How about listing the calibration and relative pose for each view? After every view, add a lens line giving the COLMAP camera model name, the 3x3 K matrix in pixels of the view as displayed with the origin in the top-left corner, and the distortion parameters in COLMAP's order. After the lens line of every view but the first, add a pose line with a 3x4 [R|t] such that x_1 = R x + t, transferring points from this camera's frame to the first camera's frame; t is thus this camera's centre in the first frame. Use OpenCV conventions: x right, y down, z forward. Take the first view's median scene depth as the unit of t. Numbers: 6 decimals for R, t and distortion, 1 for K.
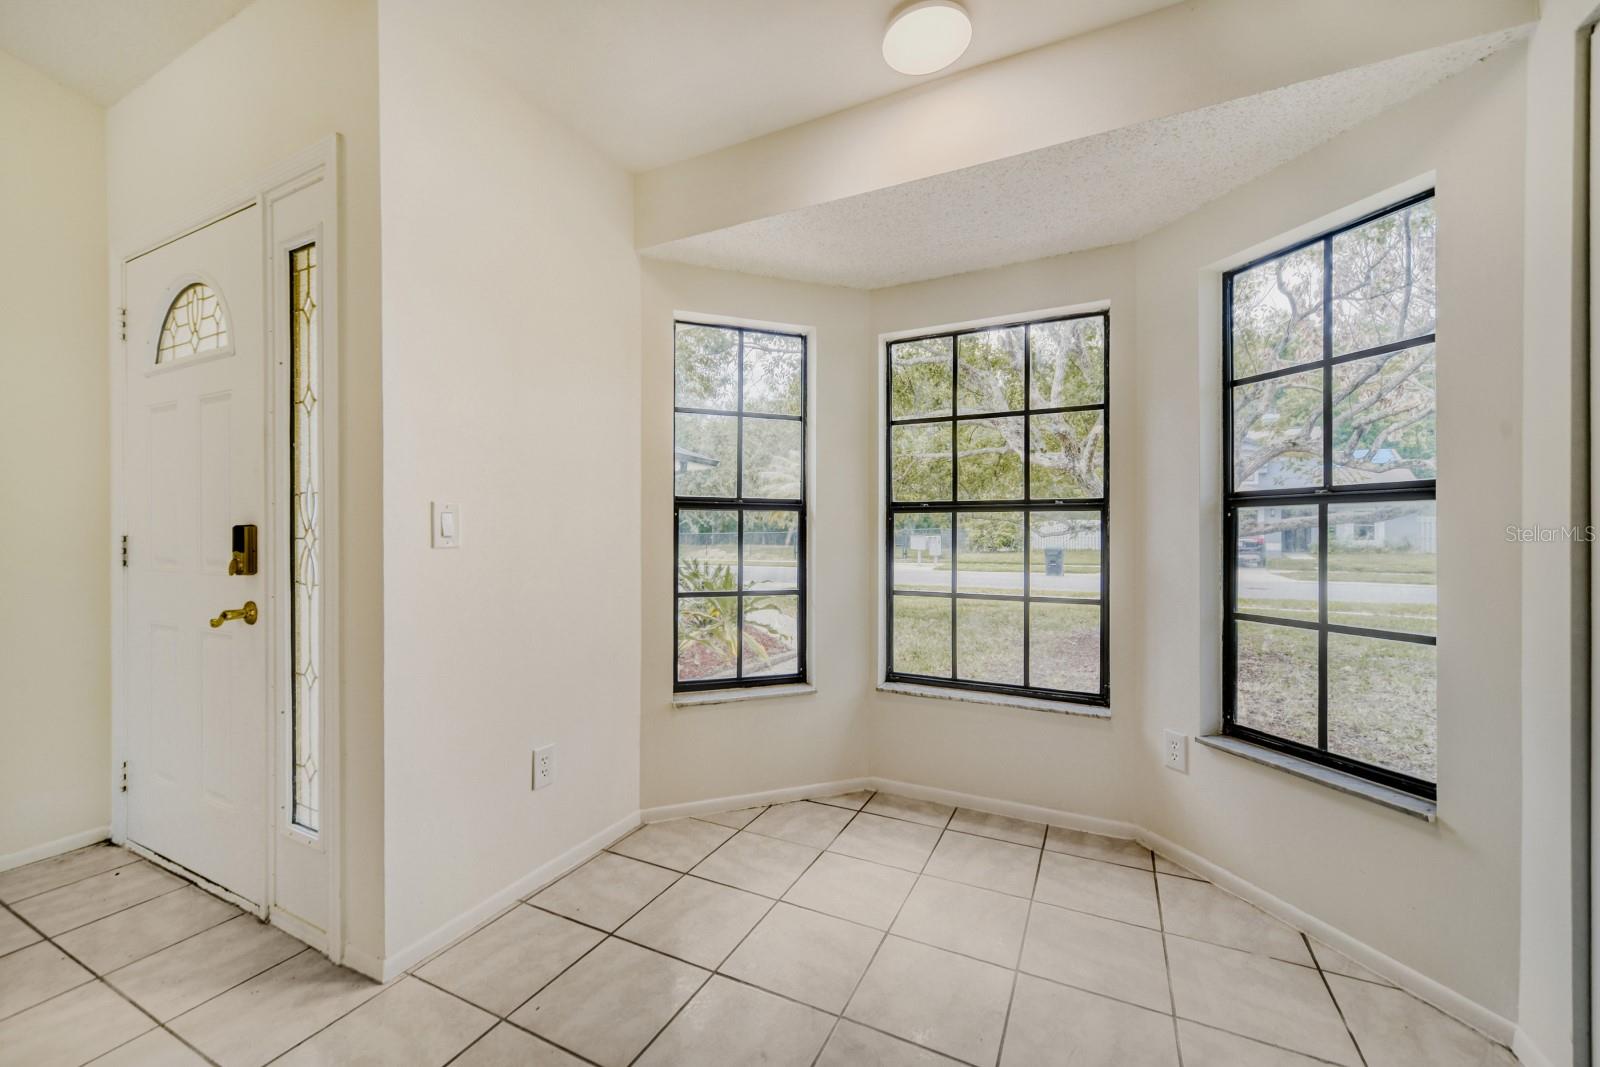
lens RADIAL K [[632.5, 0, 788.2], [0, 632.5, 529.0], [0, 0, 1]] dist [-0.015566, 0.001251]
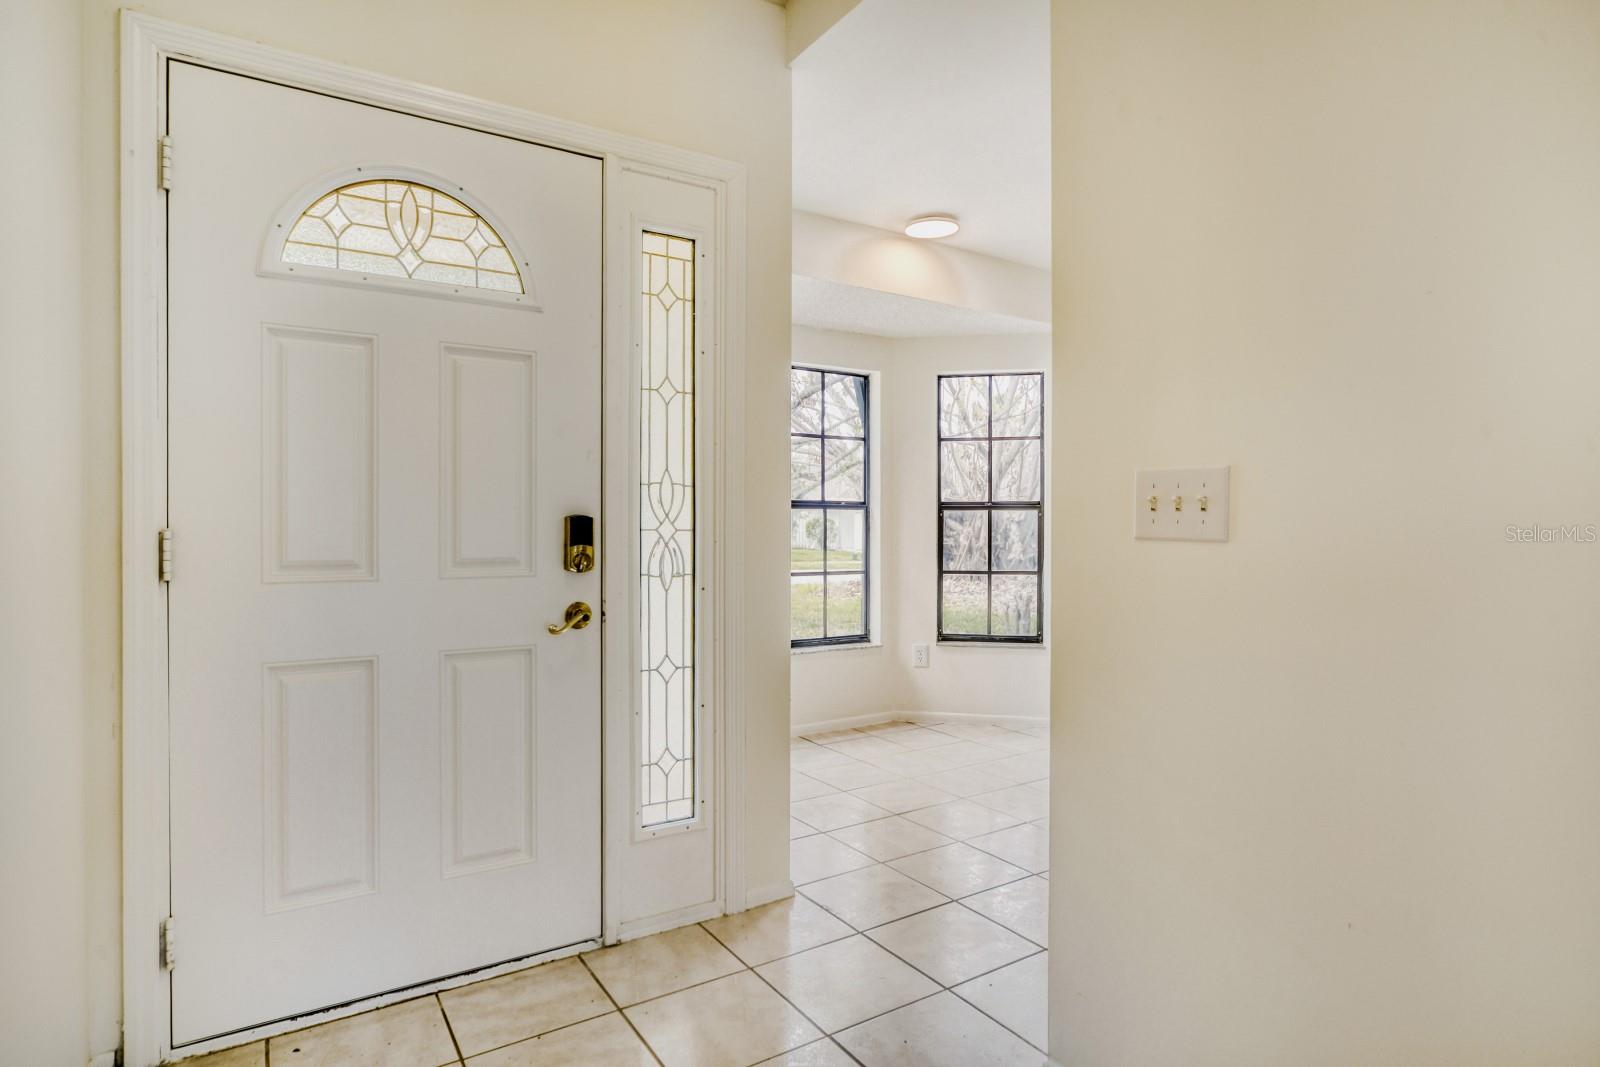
lens RADIAL K [[864.7, 0, 794.5], [0, 864.7, 539.5], [0, 0, 1]] dist [-0.007664, -0.000811]
pose [[0.525731, -0.014457, 0.850528, -1.727126], [0.007359, 0.999895, 0.012447, 0.016712], [-0.850619, -0.000285, 0.525782, 0.098190]]
